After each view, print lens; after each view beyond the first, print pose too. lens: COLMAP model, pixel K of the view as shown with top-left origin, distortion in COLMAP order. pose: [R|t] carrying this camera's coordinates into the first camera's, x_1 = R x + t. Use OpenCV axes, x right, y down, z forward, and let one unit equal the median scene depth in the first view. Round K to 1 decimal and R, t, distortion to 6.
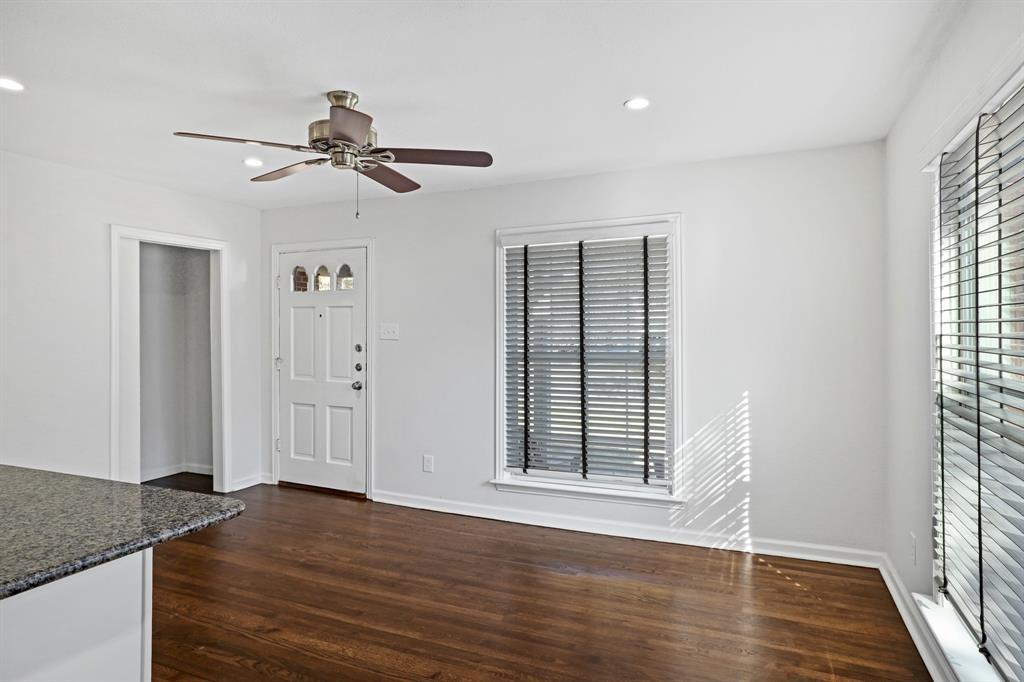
lens RADIAL K [[581.3, 0, 532.4], [0, 581.3, 336.4], [0, 0, 1]] dist [-0.002785, 0.023529]
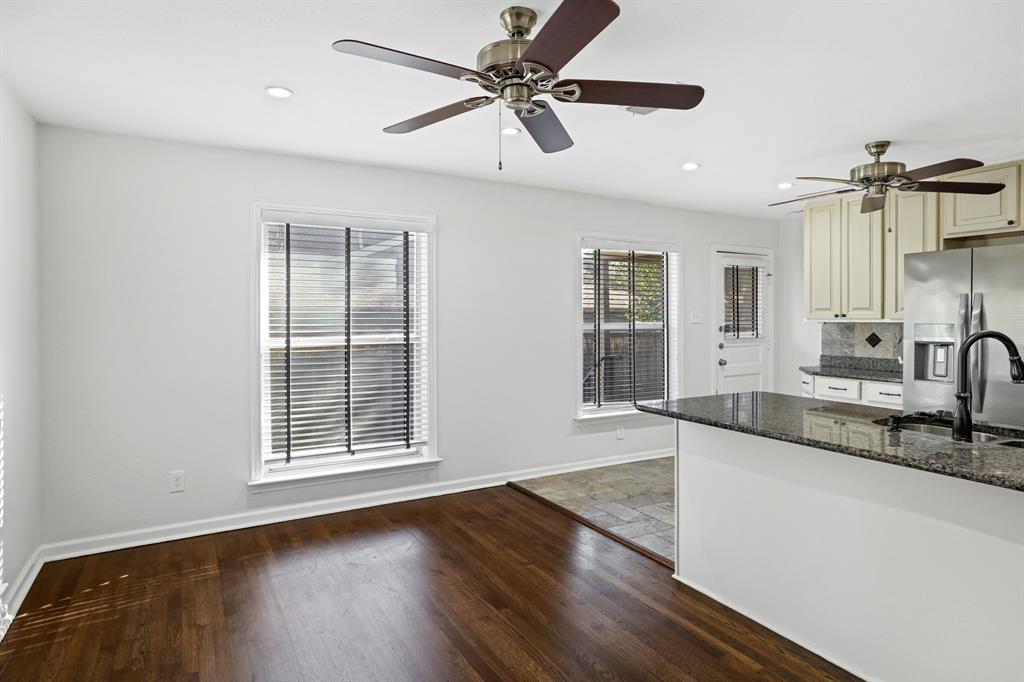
lens RADIAL K [[581.6, 0, 513.0], [0, 581.6, 315.5], [0, 0, 1]] dist [-0.003270, 0.022174]
pose [[-0.798879, 0.010535, 0.601399, -0.611369], [0.015647, 0.999872, 0.003270, -0.009013], [-0.601288, 0.012022, -0.798942, 1.257850]]
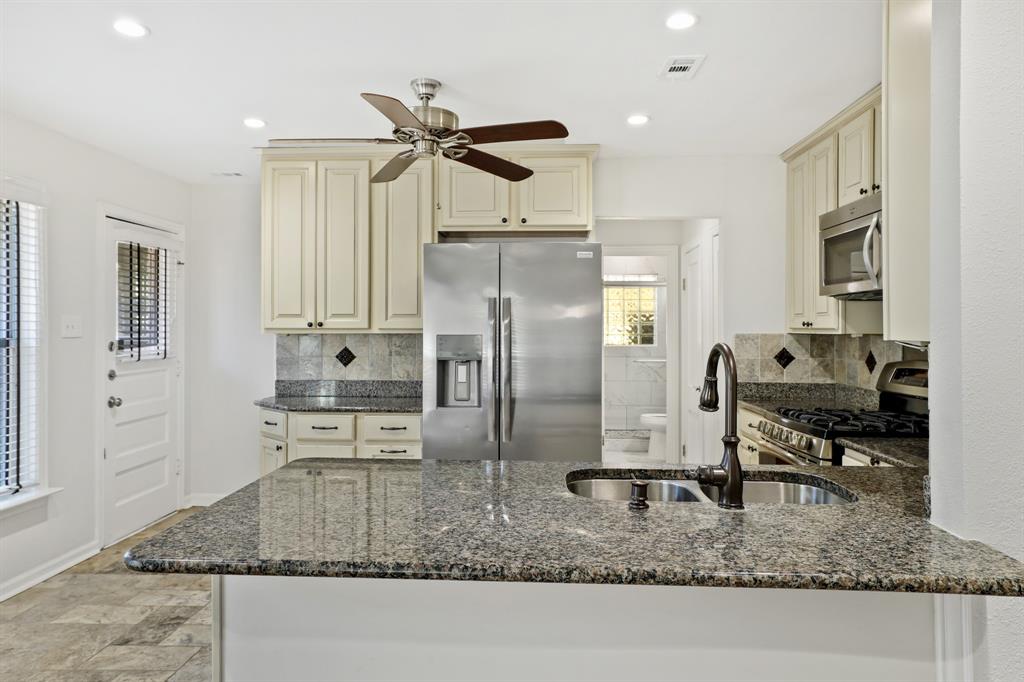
lens RADIAL K [[684.9, 0, 510.0], [0, 684.9, 325.8], [0, 0, 1]] dist [0.008834, 0.003734]
pose [[-0.938689, 0.007128, -0.344691, -0.303709], [0.002889, 0.999914, 0.012810, -0.003533], [0.344752, 0.011029, -0.938629, 0.886819]]
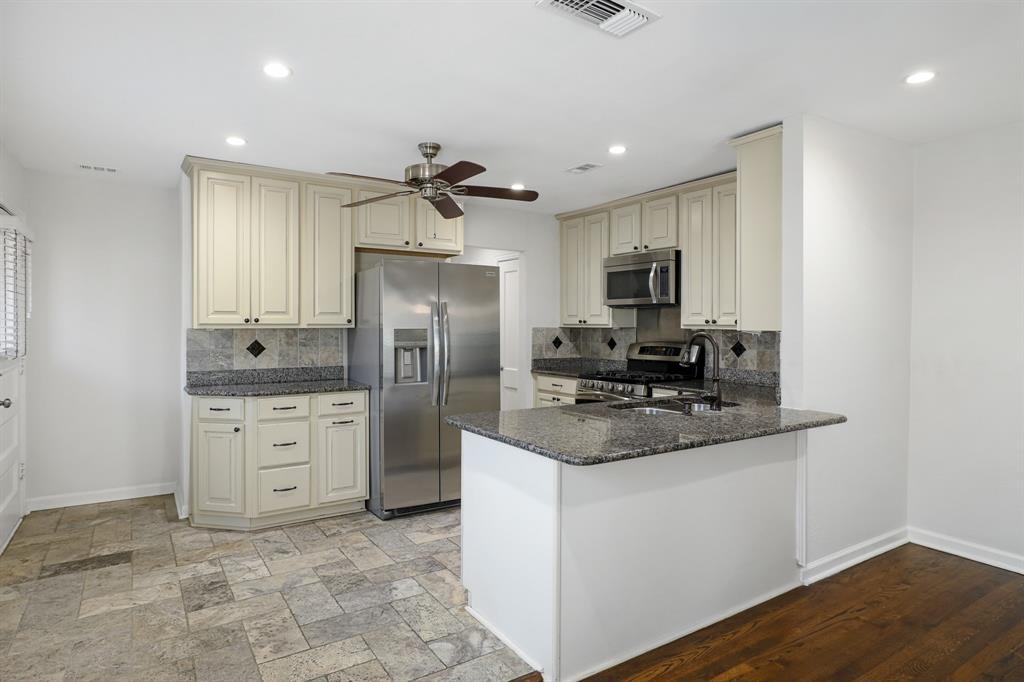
lens RADIAL K [[580.0, 0, 498.2], [0, 580.0, 327.8], [0, 0, 1]] dist [-0.001224, 0.001998]
pose [[-0.567587, 0.013230, -0.823207, 0.270180], [-0.009108, 0.999709, 0.022346, -0.006980], [0.823263, 0.020181, -0.567301, 0.706992]]
